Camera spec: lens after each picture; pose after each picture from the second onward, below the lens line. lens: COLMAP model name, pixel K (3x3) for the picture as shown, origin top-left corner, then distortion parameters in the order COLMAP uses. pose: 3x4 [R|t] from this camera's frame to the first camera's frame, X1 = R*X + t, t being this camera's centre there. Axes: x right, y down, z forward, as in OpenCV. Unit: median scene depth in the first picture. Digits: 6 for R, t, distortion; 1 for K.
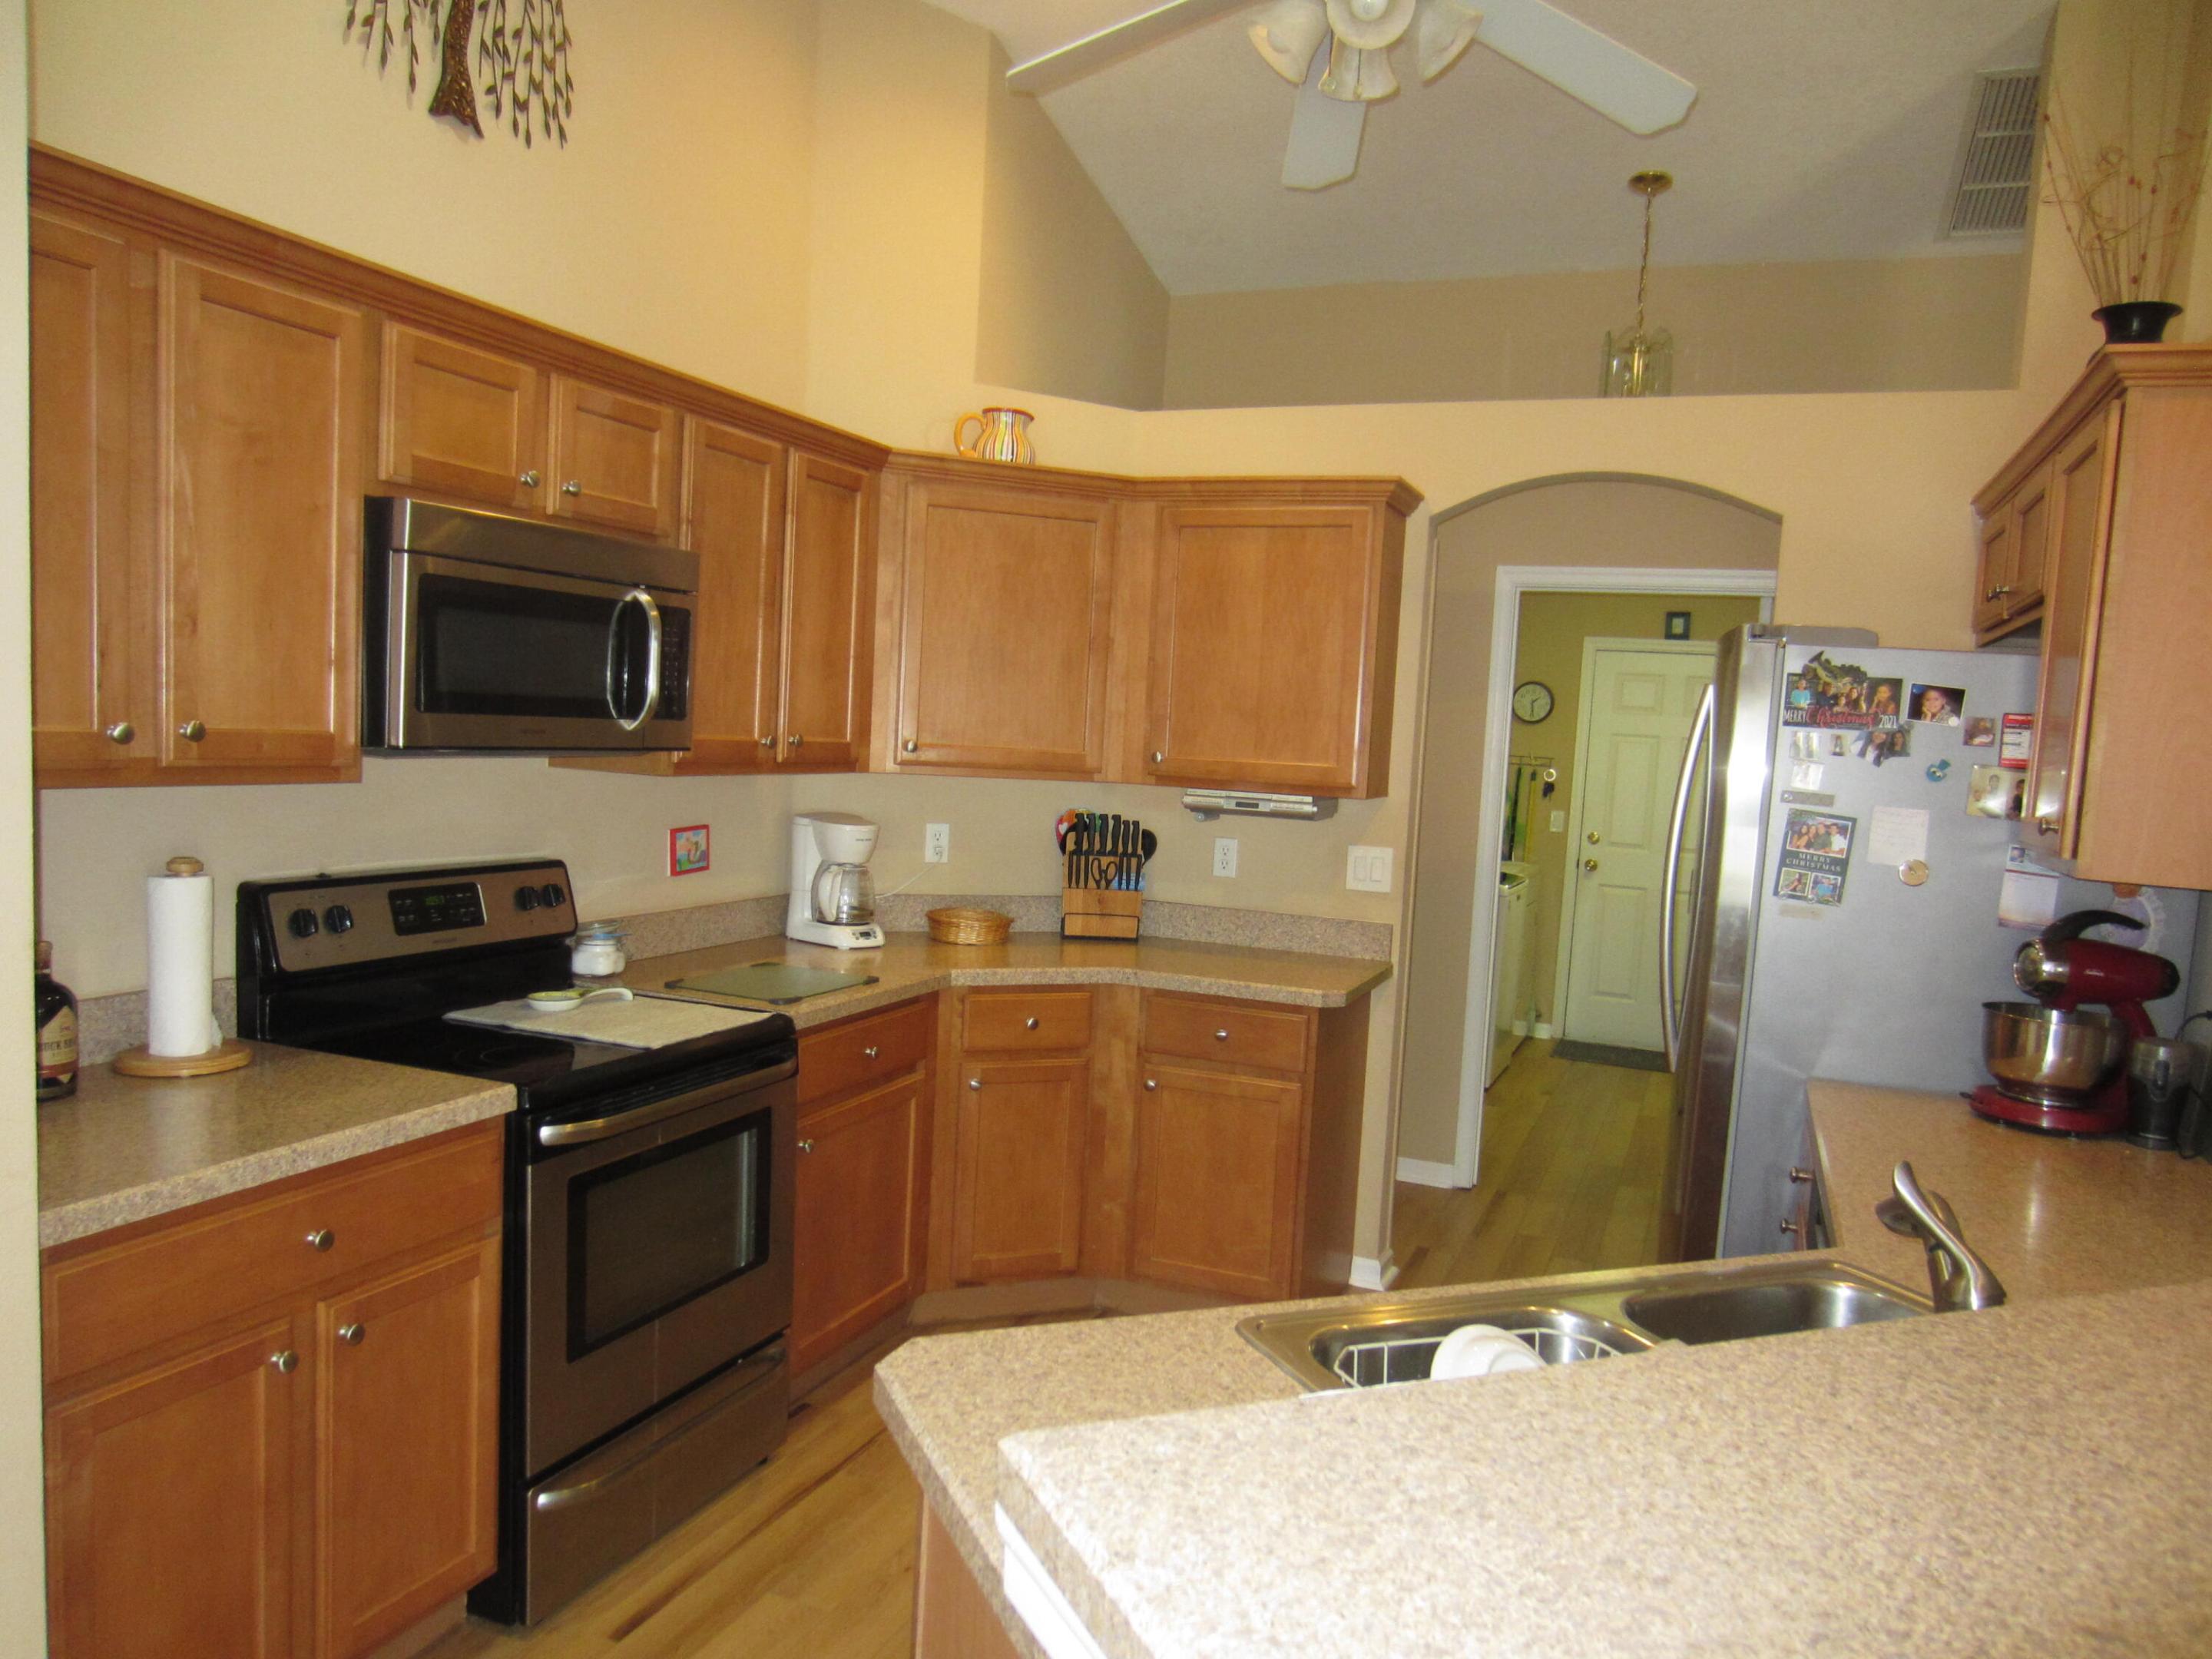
lens RADIAL K [[1570.5, 0, 1116.5], [0, 1570.5, 856.7], [0, 0, 1]] dist [-0.064984, 0.030279]
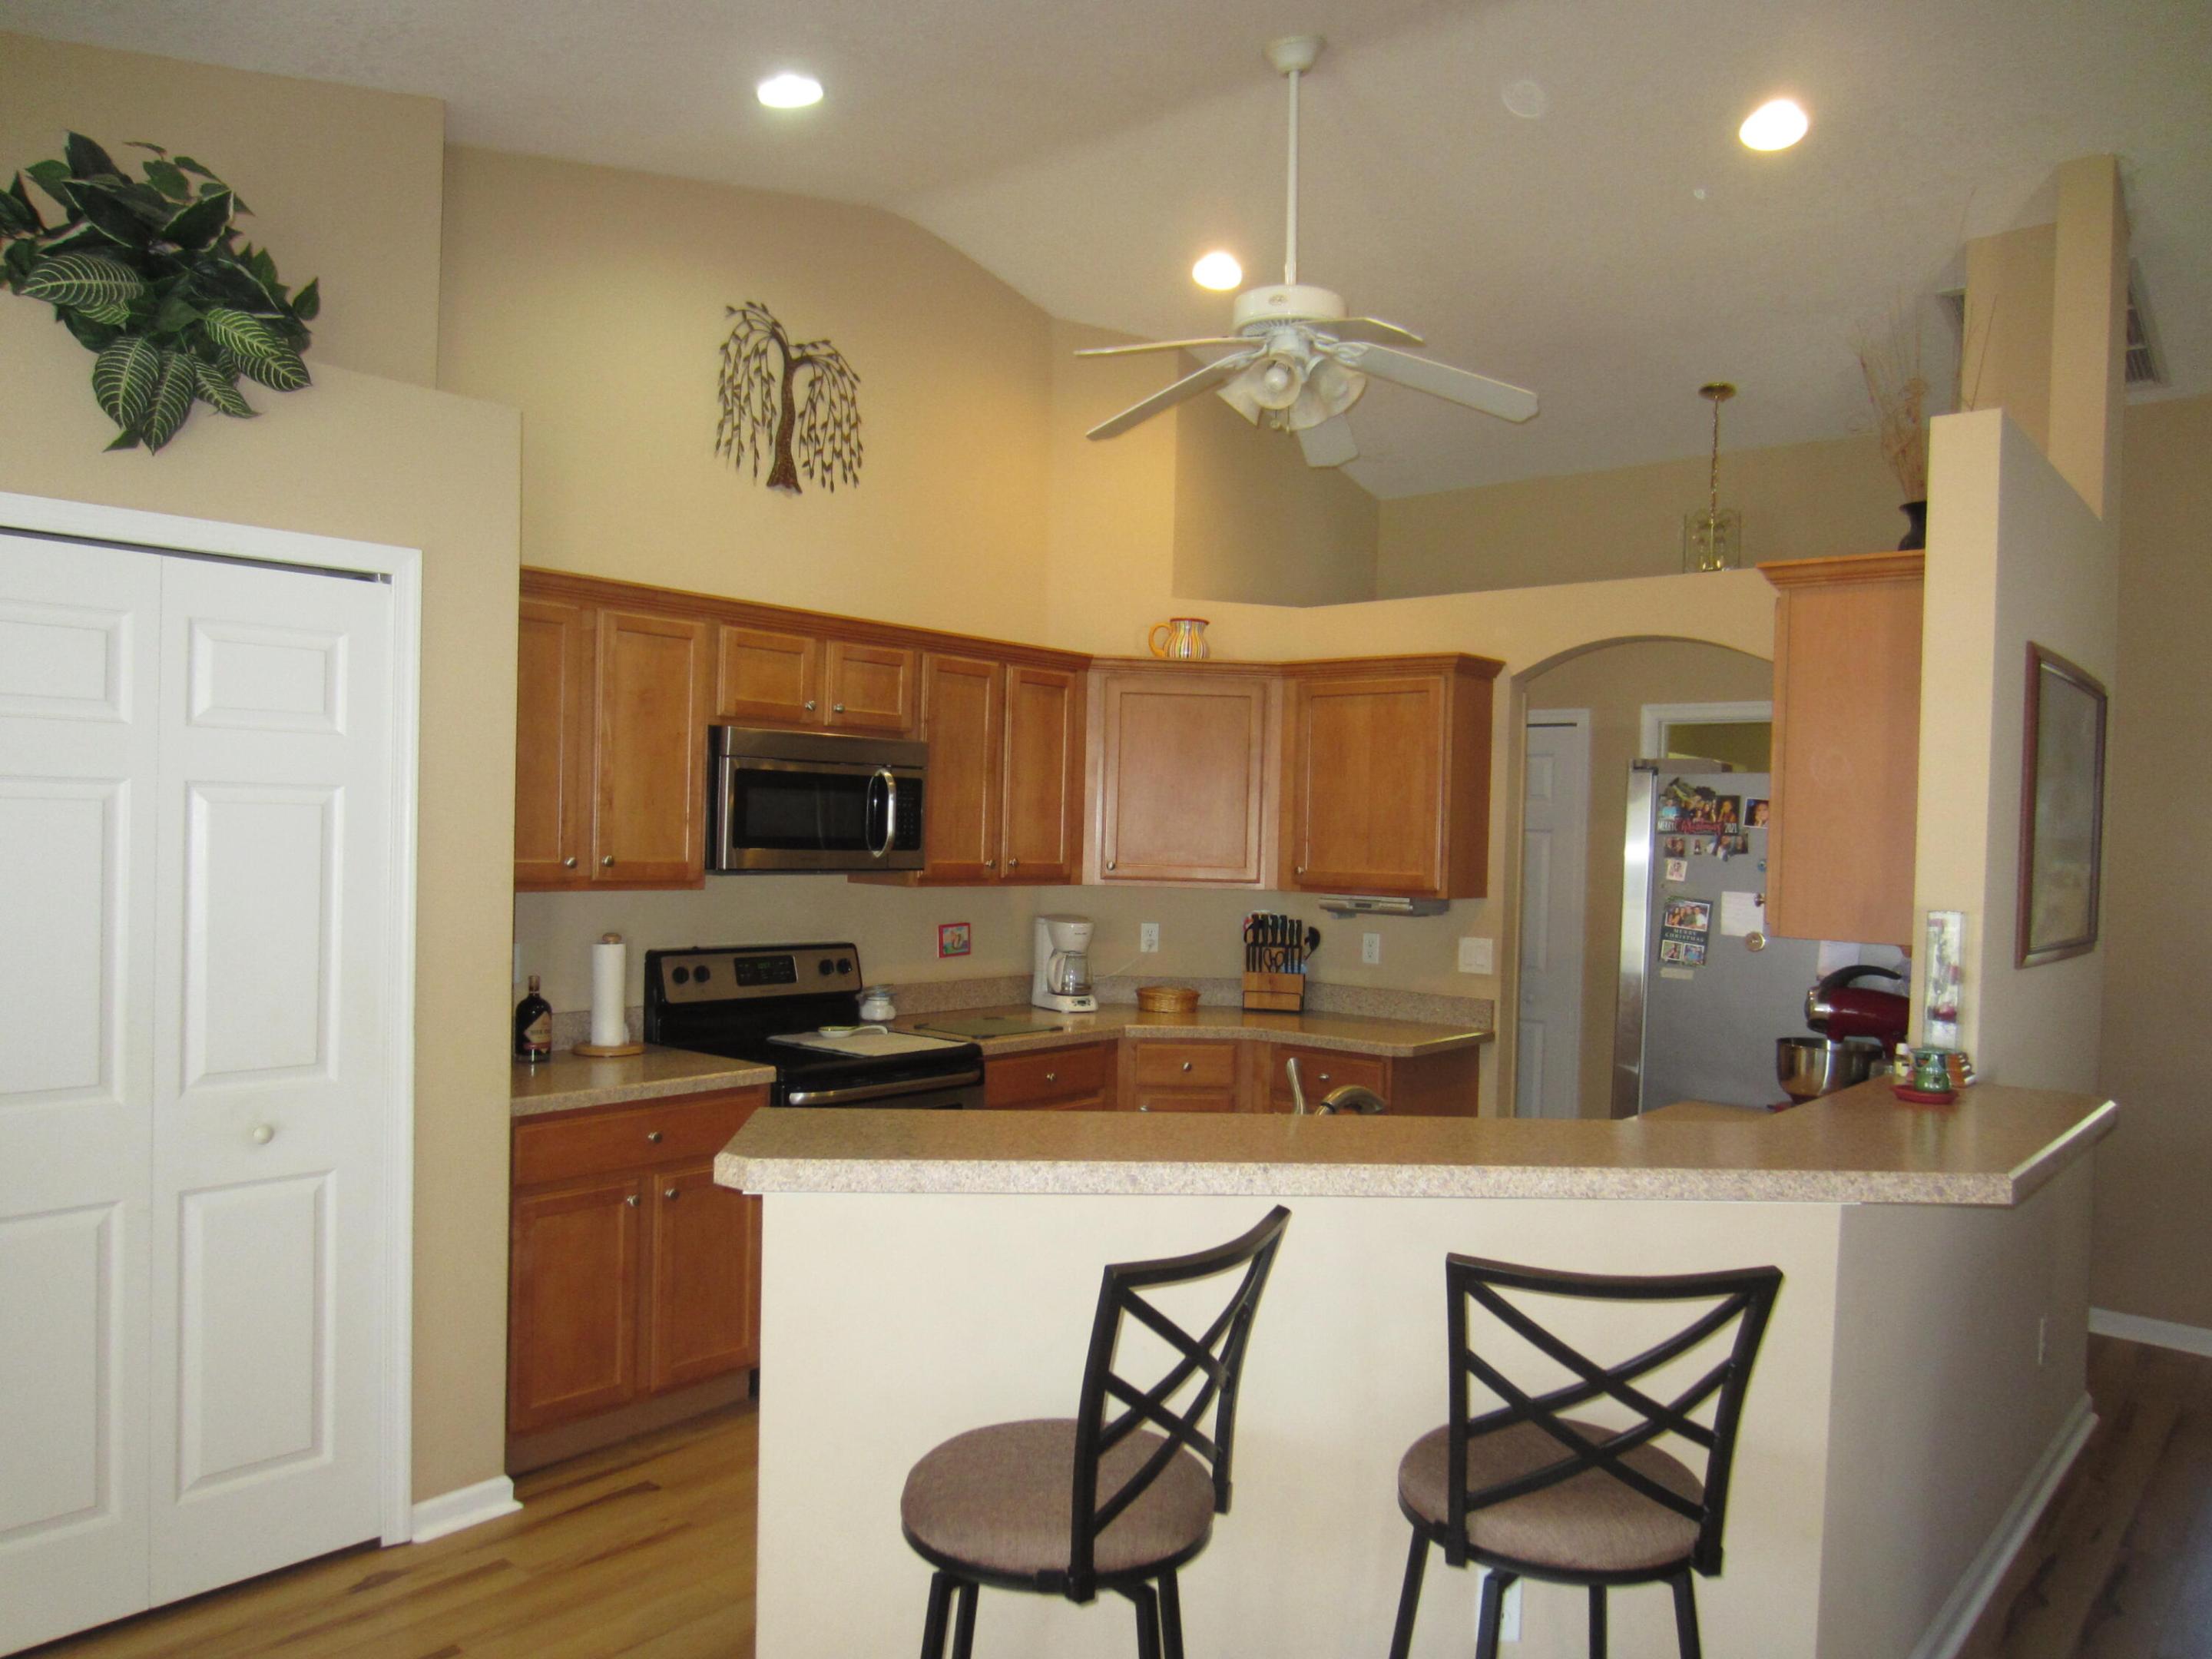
lens RADIAL K [[1577.5, 0, 1106.0], [0, 1577.5, 829.5], [0, 0, 1]] dist [-0.076998, -0.000051]
pose [[0.947763, -0.028497, -0.317701, 0.385014], [-0.002980, 0.995167, -0.098153, 0.043223], [0.318963, 0.093972, 0.943097, -0.398626]]
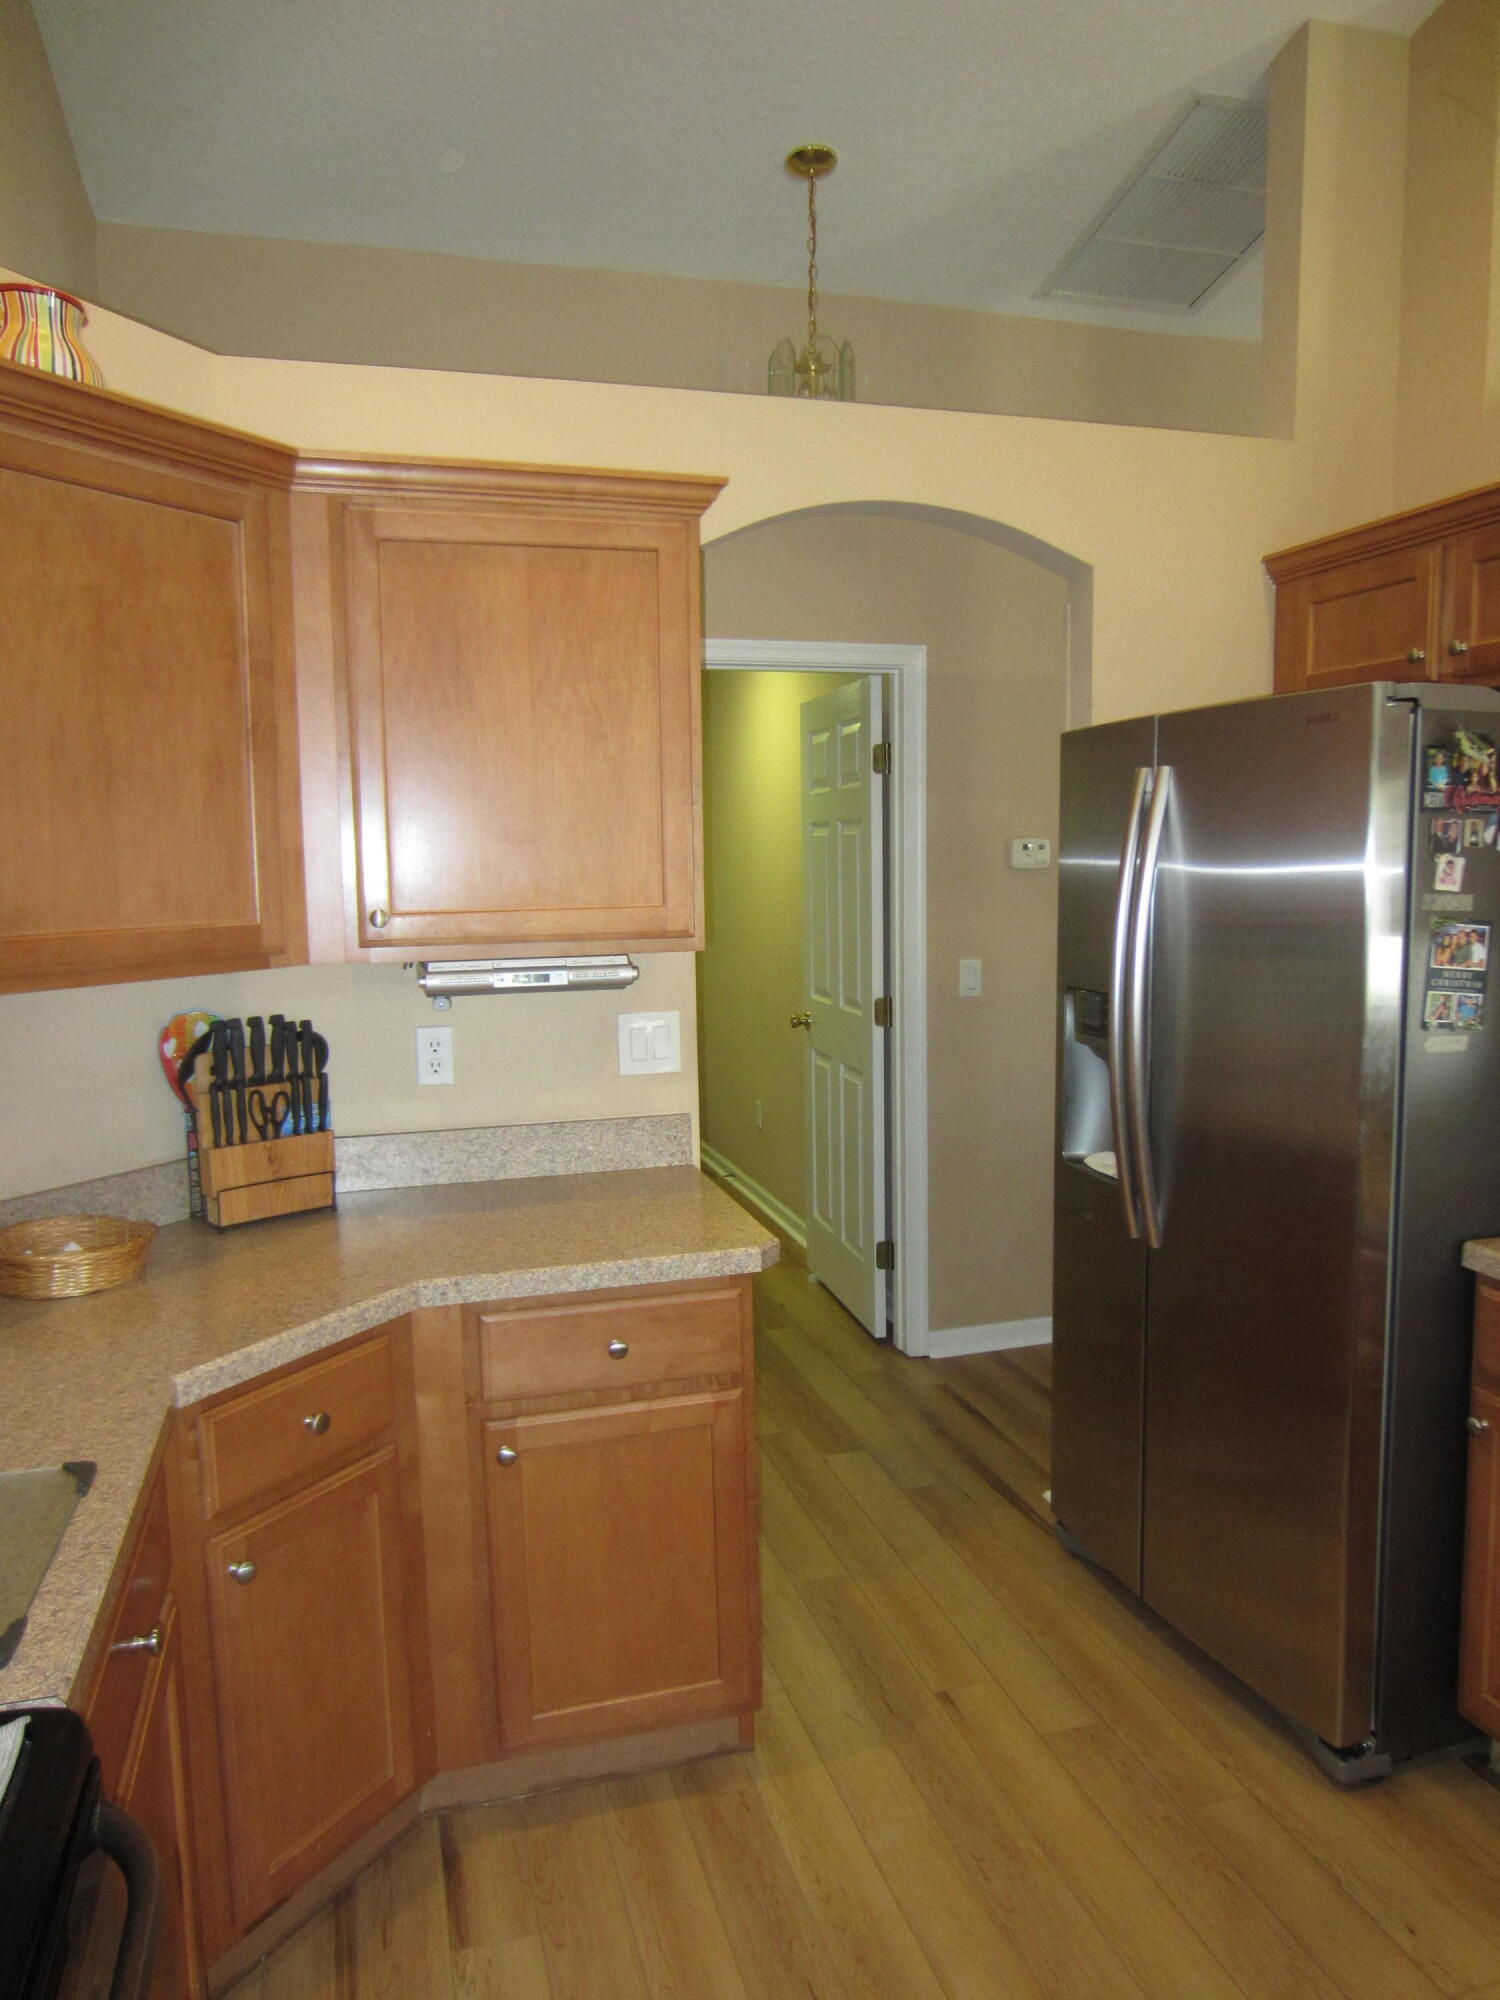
lens RADIAL K [[1420.0, 0, 801.9], [0, 1420.0, 997.8], [0, 0, 1]] dist [-0.064984, 0.030279]
pose [[0.771506, -0.130151, 0.622767, -0.253995], [0.105340, 0.991473, 0.076707, -0.074836], [-0.627441, 0.006423, 0.778638, 0.611415]]
